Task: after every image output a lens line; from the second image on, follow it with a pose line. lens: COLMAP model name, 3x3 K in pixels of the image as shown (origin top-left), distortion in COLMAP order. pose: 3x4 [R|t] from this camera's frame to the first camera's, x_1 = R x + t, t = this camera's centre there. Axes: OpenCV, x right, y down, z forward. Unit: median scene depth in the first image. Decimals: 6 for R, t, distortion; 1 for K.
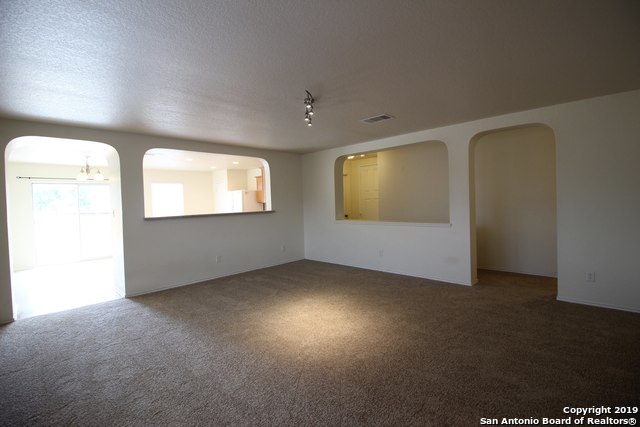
lens RADIAL K [[293.5, 0, 322.5], [0, 293.5, 212.7], [0, 0, 1]] dist [-0.011144, -0.000218]
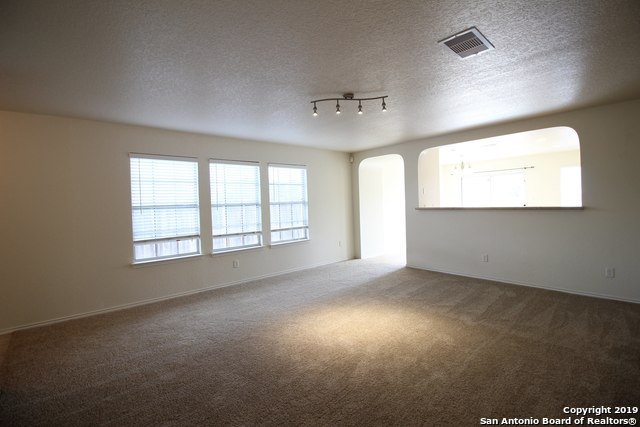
lens RADIAL K [[293.5, 0, 322.4], [0, 293.5, 211.4], [0, 0, 1]] dist [-0.011144, -0.000218]
pose [[-0.059013, 0.067522, -0.995971, 0.662798], [-0.005784, 0.997670, 0.067980, -0.050615], [0.998240, 0.009773, -0.058485, 0.668877]]
